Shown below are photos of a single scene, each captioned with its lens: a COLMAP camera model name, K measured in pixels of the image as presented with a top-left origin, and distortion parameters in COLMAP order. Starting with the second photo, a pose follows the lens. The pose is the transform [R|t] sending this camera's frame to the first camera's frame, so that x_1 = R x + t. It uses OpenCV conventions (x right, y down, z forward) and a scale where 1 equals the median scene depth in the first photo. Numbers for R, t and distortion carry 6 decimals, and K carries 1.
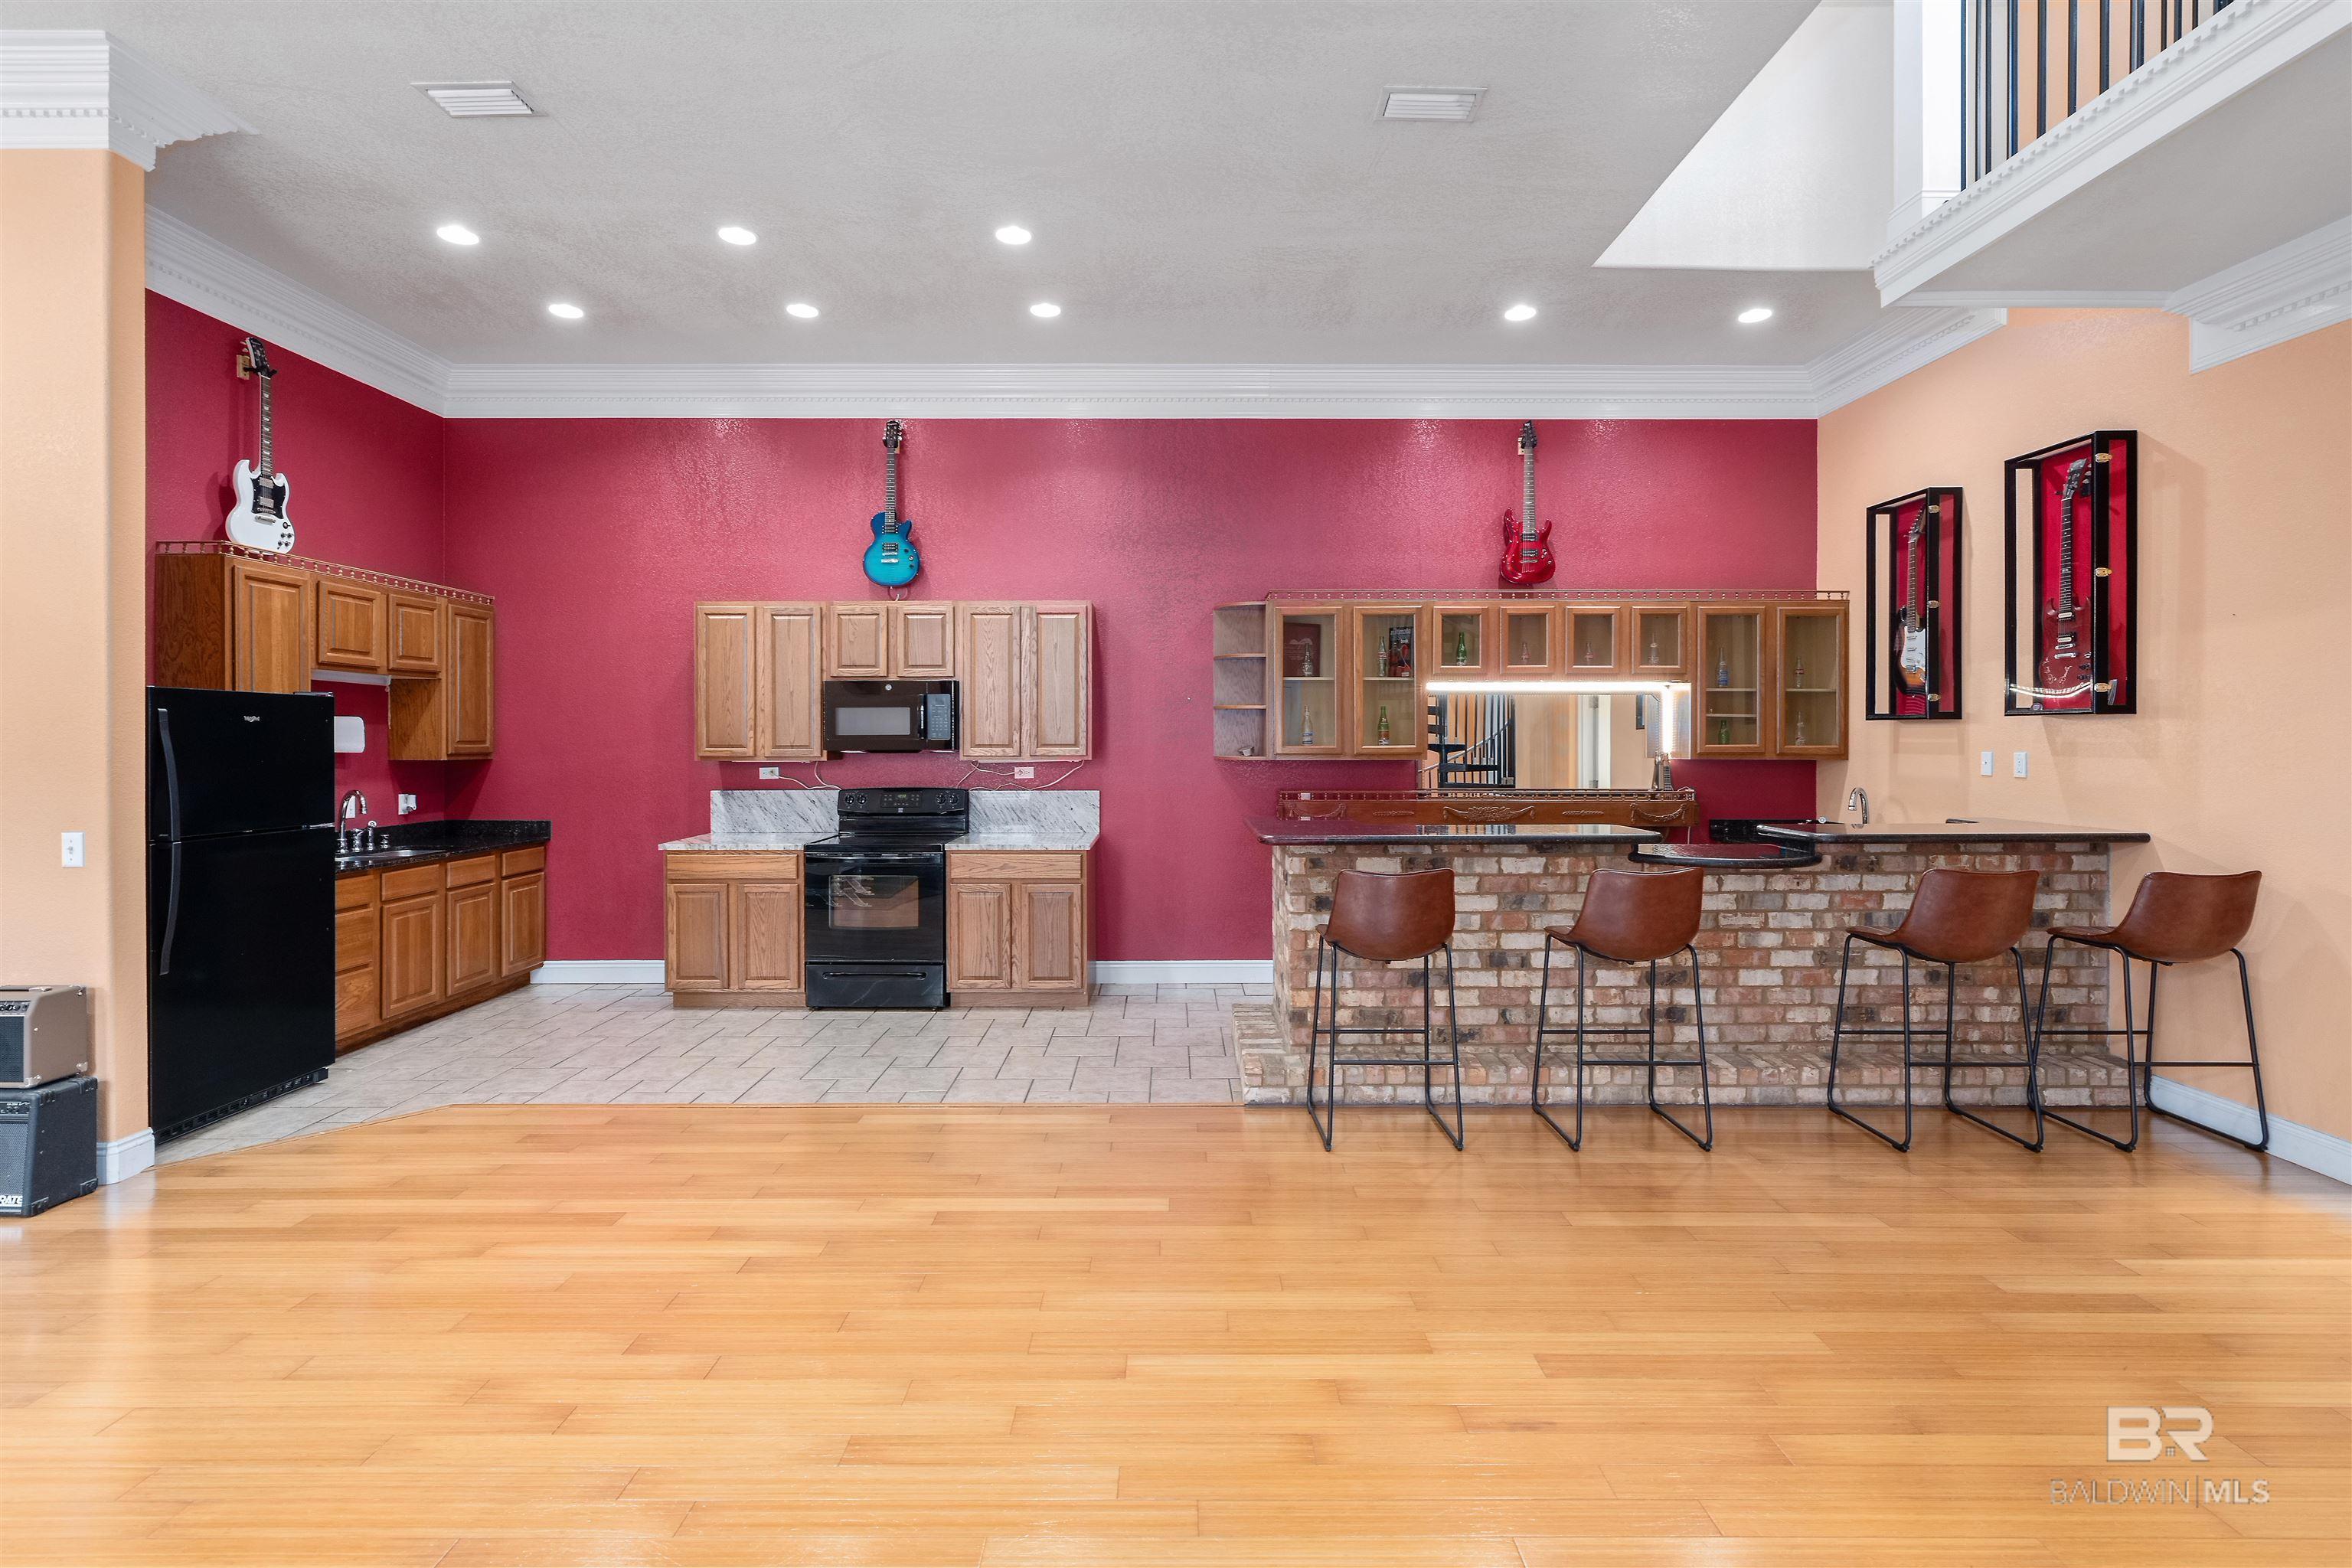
lens RADIAL K [[1065.6, 0, 1166.9], [0, 1065.6, 749.2], [0, 0, 1]] dist [-0.003109, 0.000737]
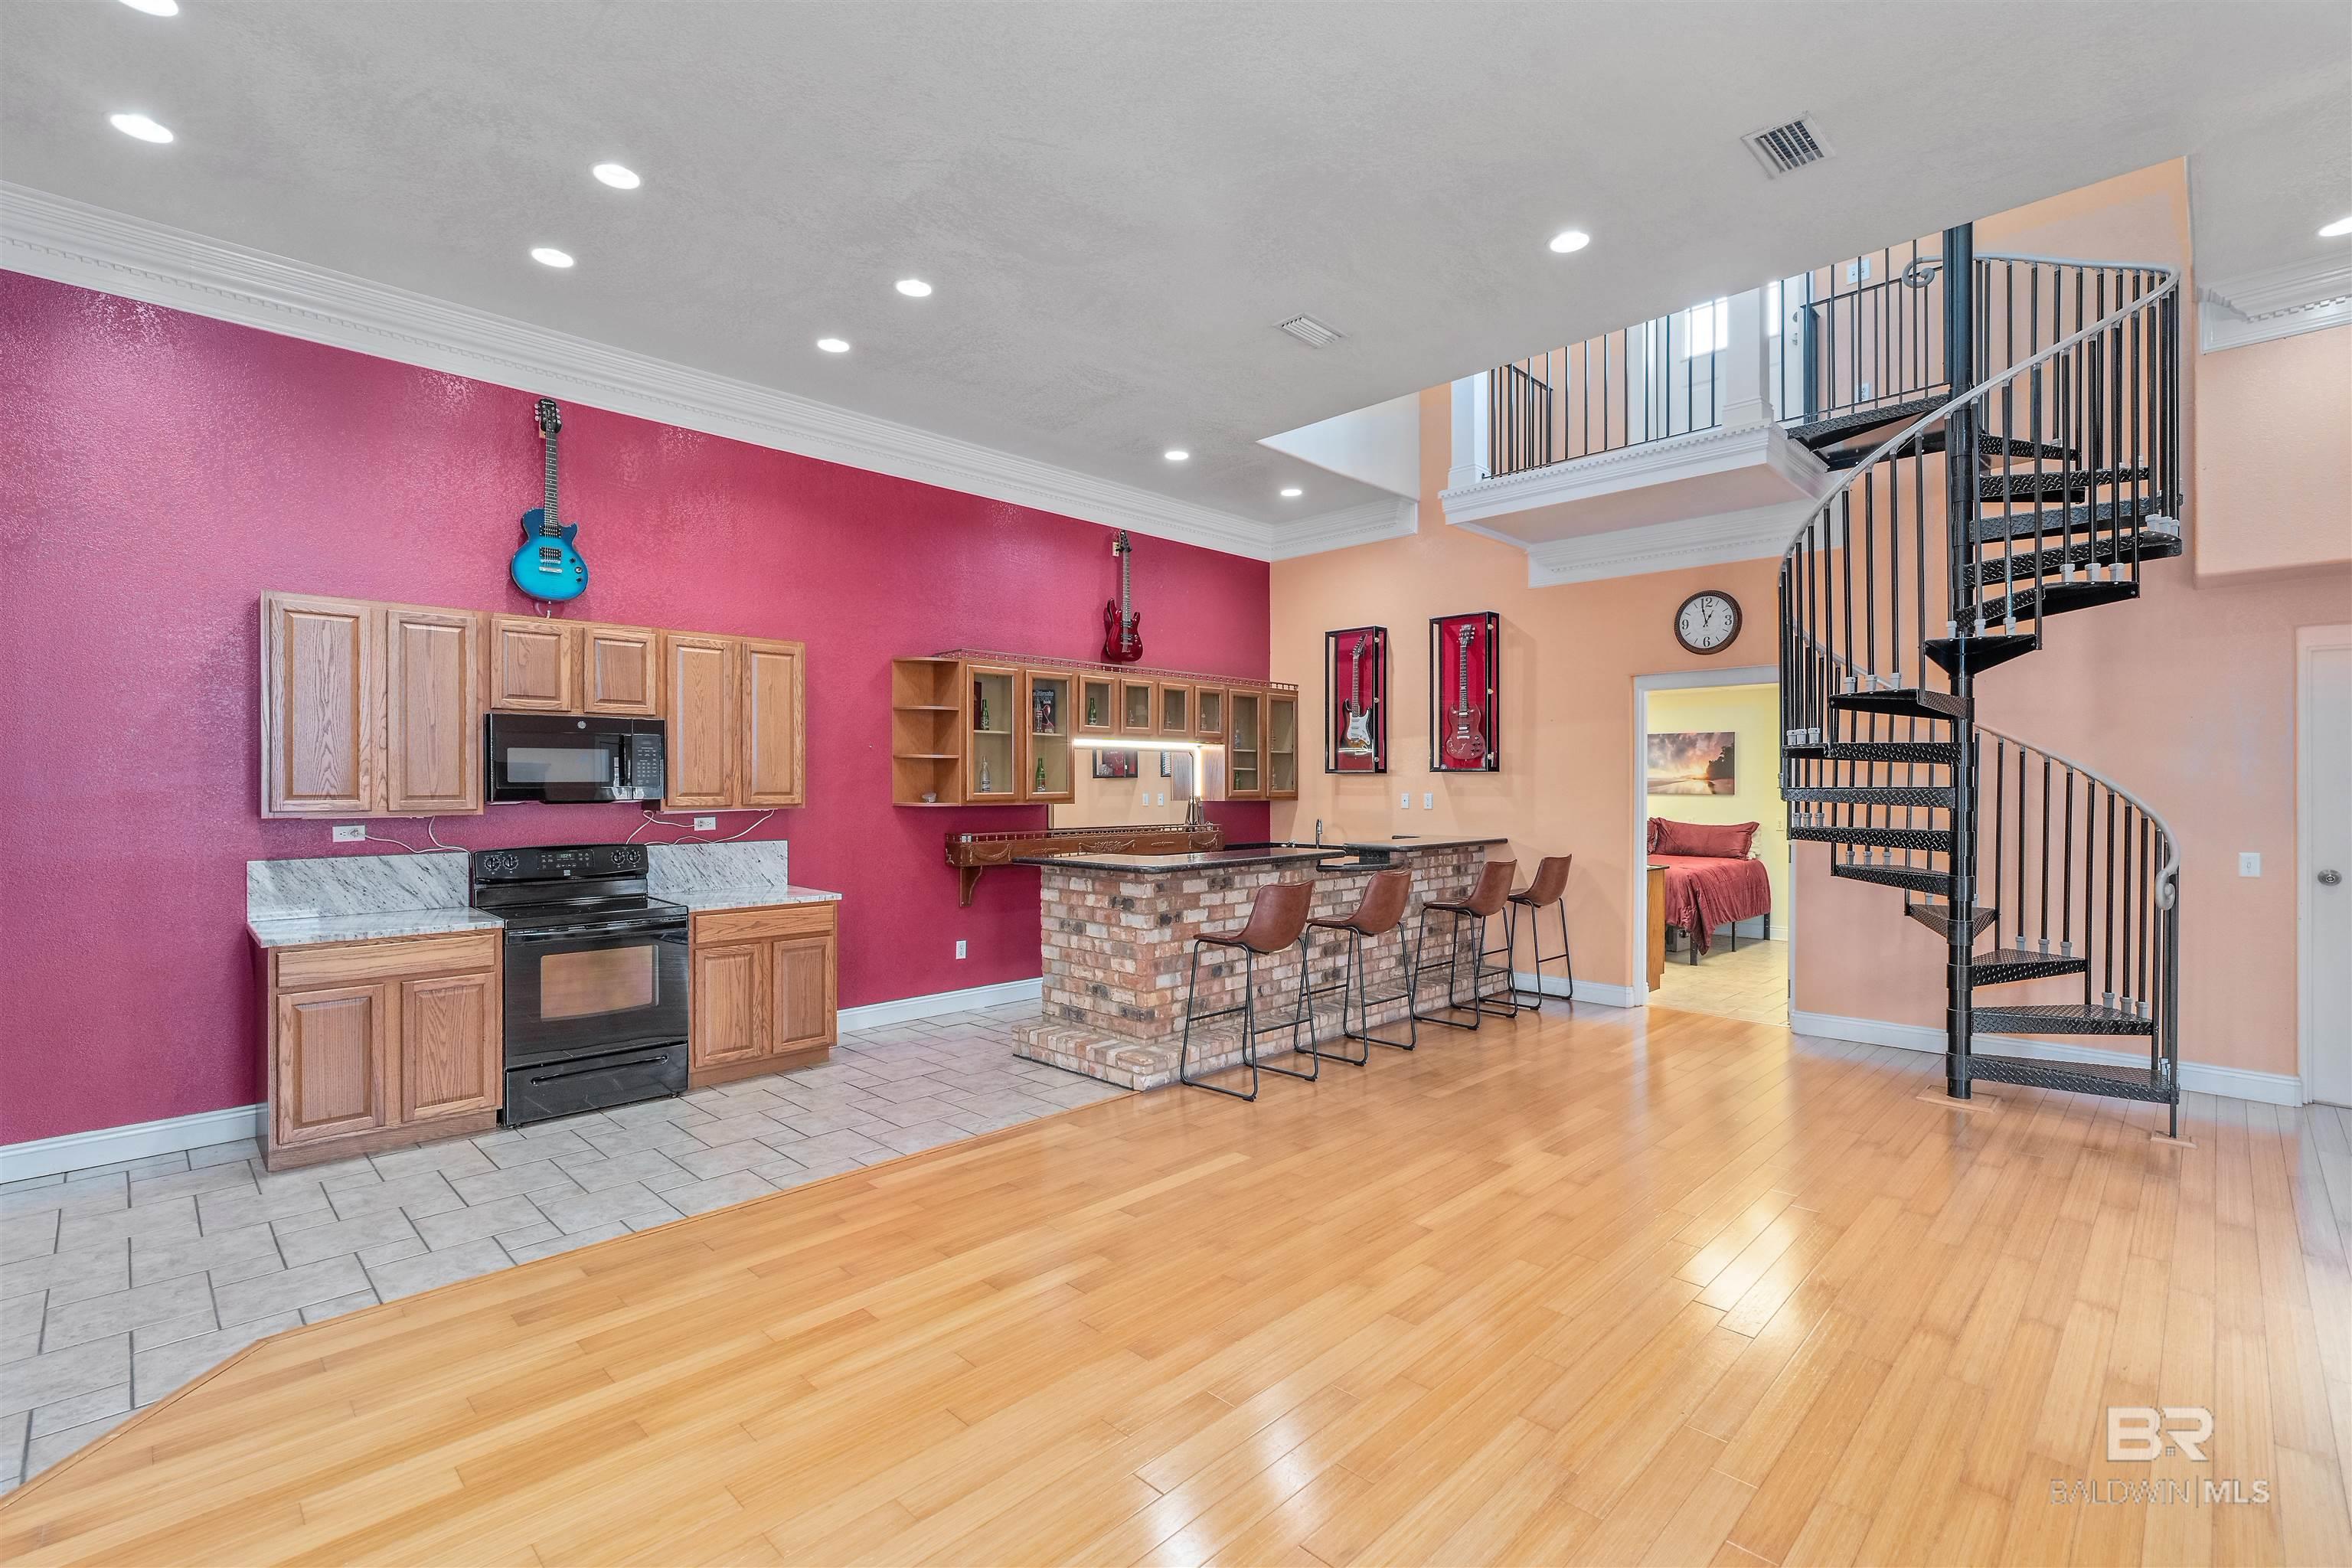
lens RADIAL K [[1065.6, 0, 1165.1], [0, 1065.6, 784.7], [0, 0, 1]] dist [-0.003109, 0.000737]
pose [[0.706403, -0.000031, 0.707810, -0.580196], [0.007429, 0.999945, -0.007370, -0.001849], [-0.707771, 0.010464, 0.706365, 0.102370]]
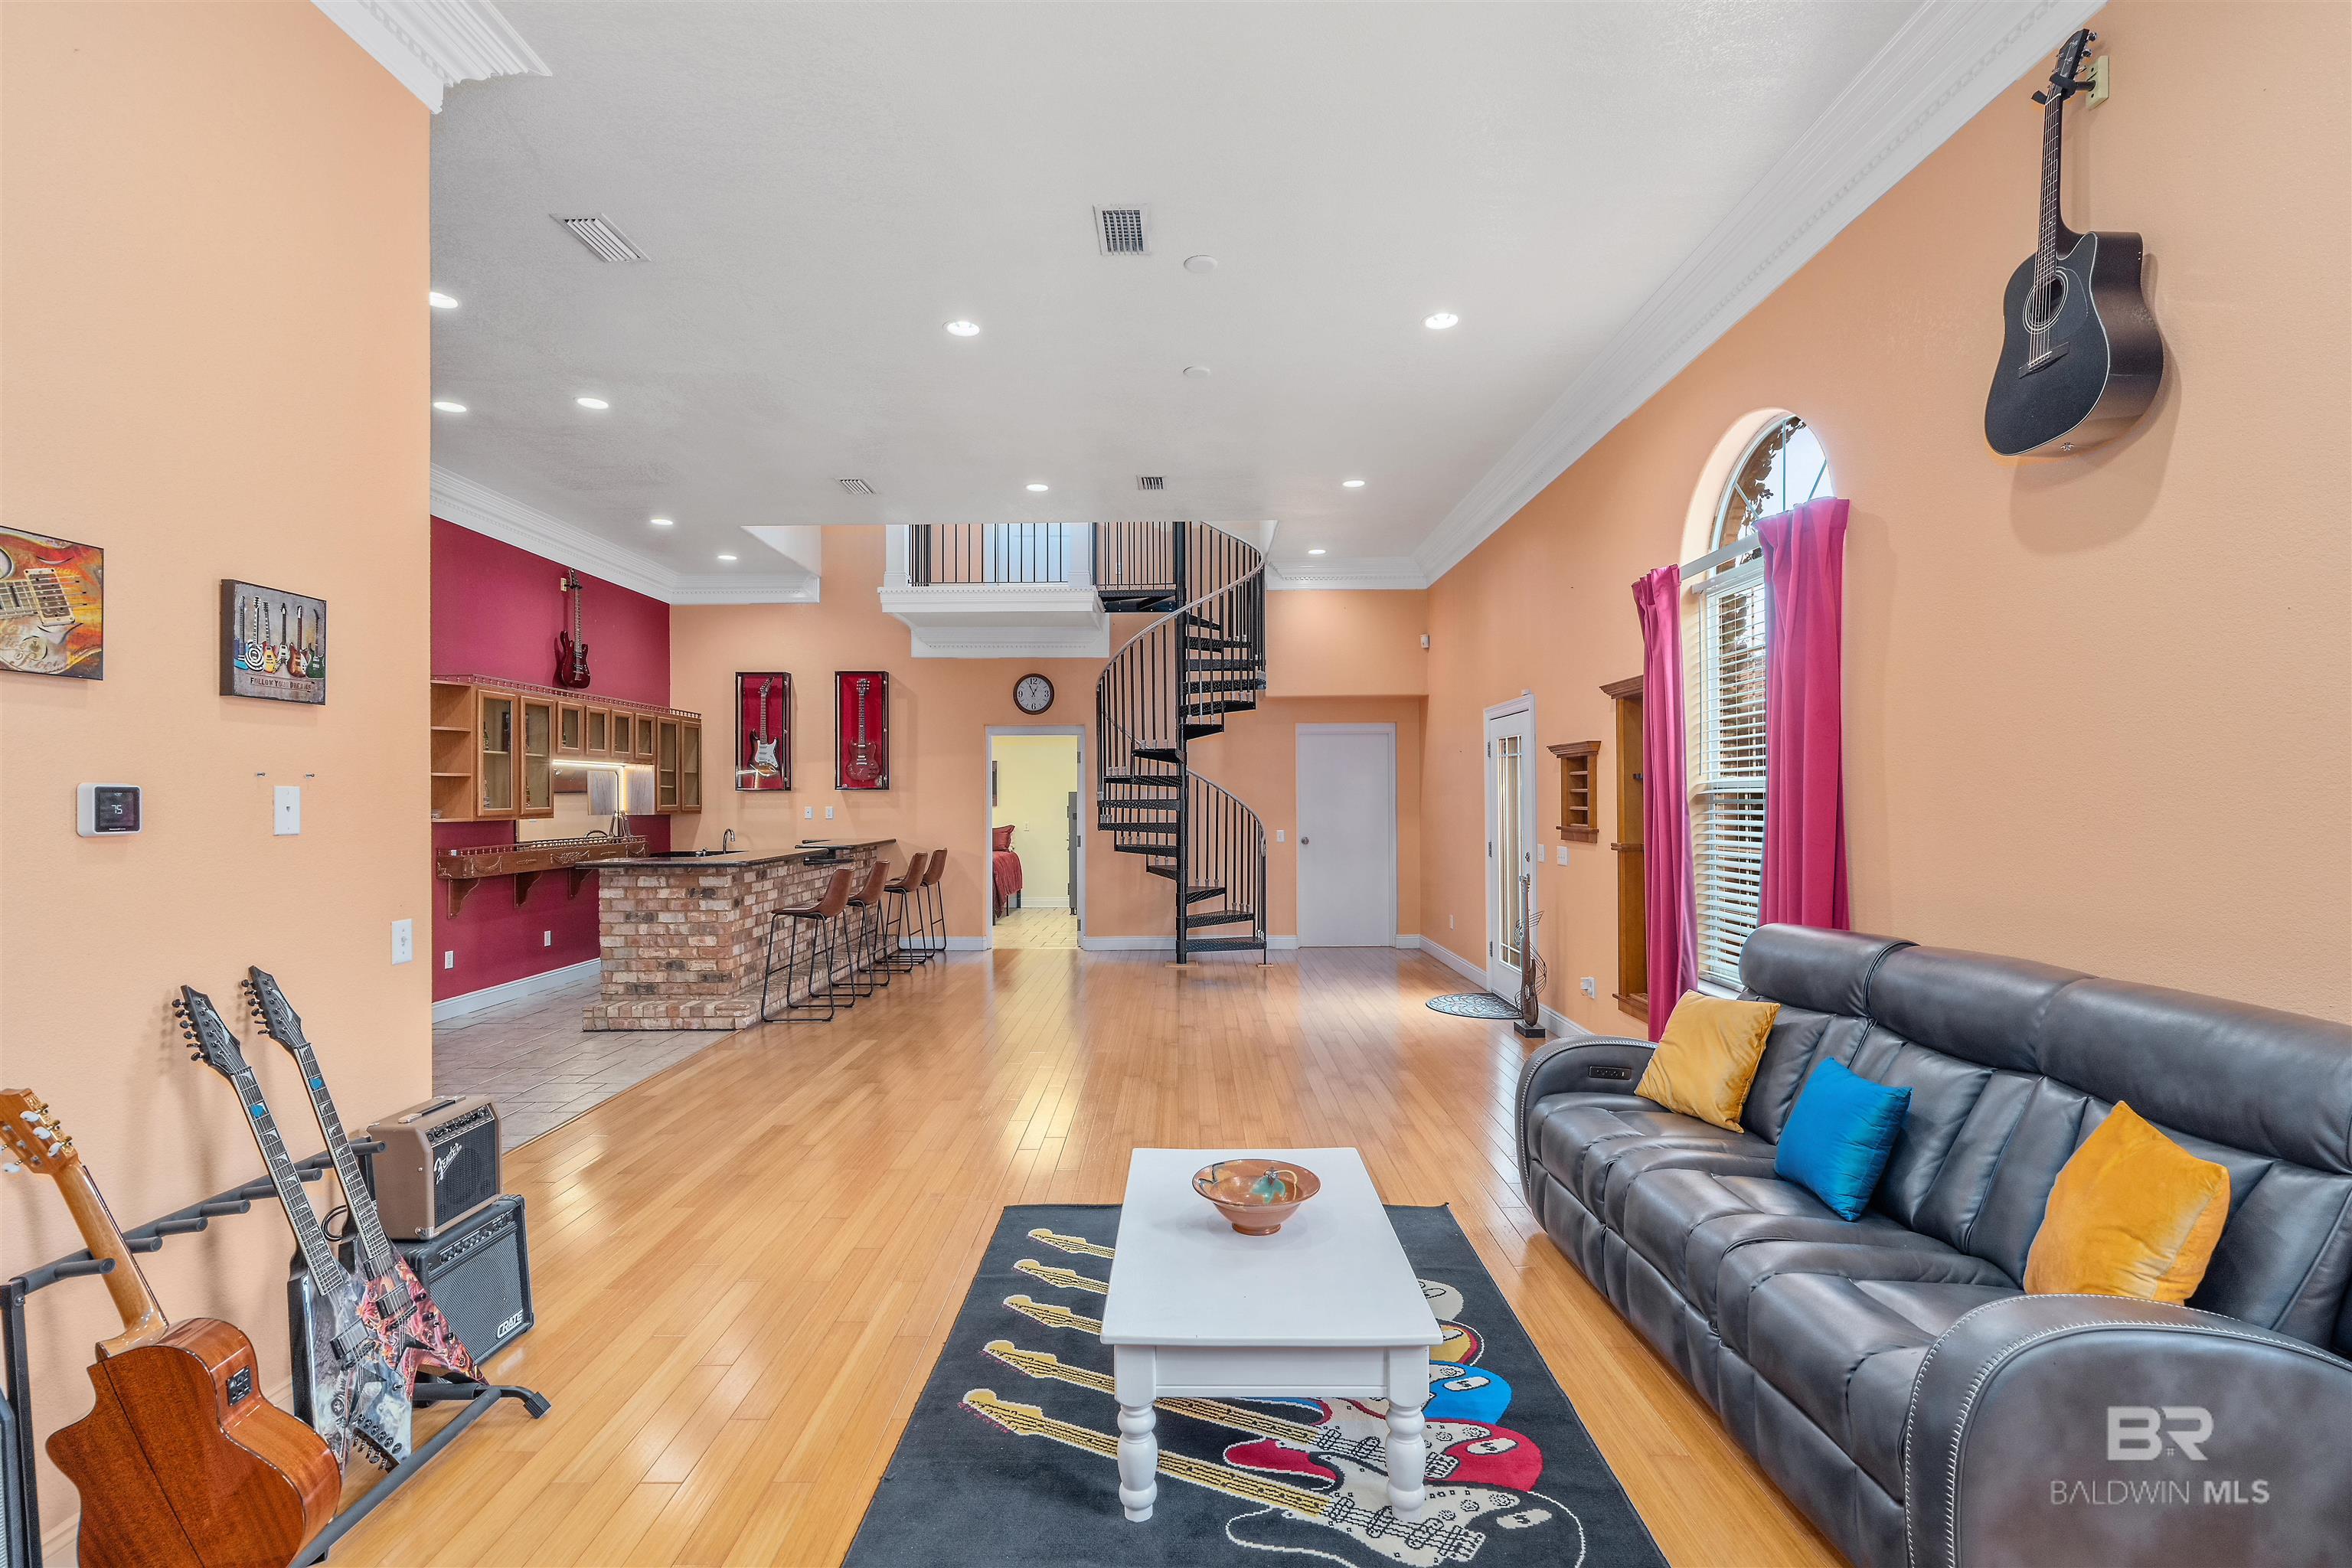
lens RADIAL K [[1065.6, 0, 1175.6], [0, 1065.6, 775.3], [0, 0, 1]] dist [-0.003109, 0.000737]
pose [[0.009796, 0.021627, 0.999718, -1.156295], [0.015473, 0.999643, -0.021777, -0.002280], [-0.999832, 0.015681, 0.009457, 0.250609]]
